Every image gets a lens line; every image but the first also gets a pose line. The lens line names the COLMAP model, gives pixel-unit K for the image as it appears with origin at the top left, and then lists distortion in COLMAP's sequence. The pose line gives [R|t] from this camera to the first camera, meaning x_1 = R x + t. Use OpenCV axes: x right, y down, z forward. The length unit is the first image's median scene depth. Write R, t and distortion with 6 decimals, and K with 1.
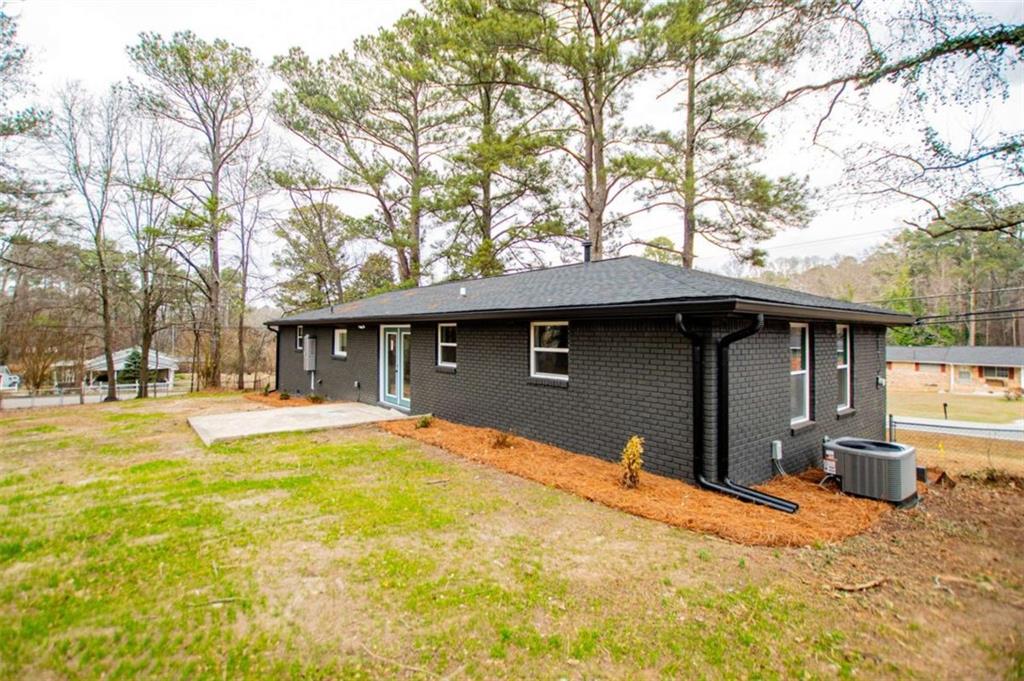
lens RADIAL K [[465.7, 0, 496.2], [0, 465.7, 335.8], [0, 0, 1]] dist [-0.027594, 0.000651]
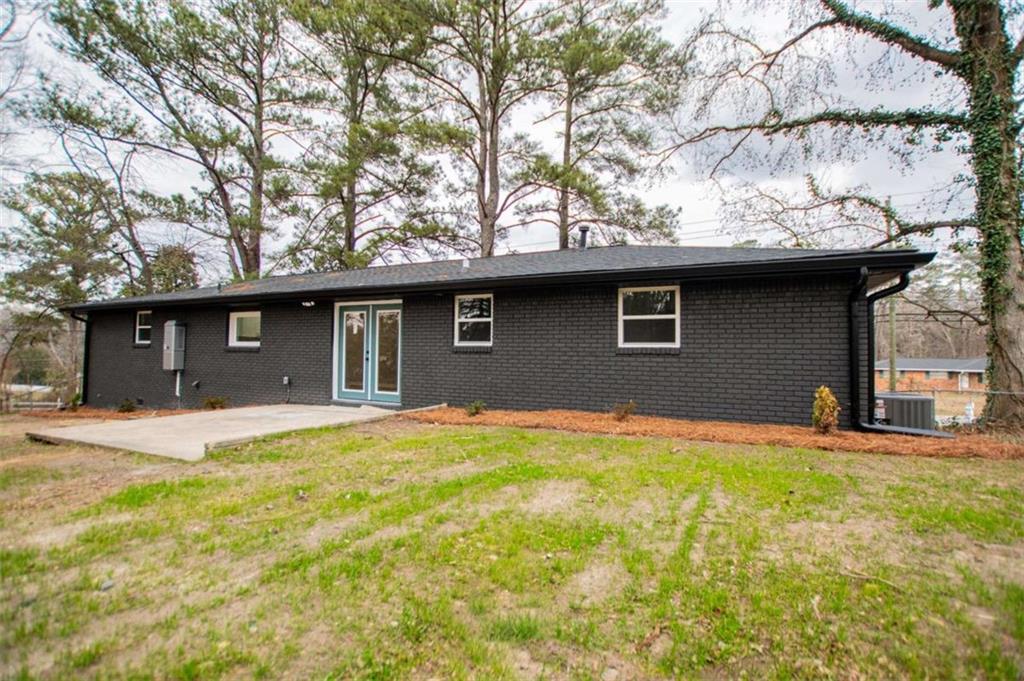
lens RADIAL K [[443.1, 0, 516.0], [0, 443.1, 351.3], [0, 0, 1]] dist [-0.024157, 0.000706]
pose [[0.890247, 0.009669, 0.455376, -0.278915], [-0.005736, 0.999933, -0.010019, 0.057710], [-0.455443, 0.006307, 0.890243, 0.170113]]
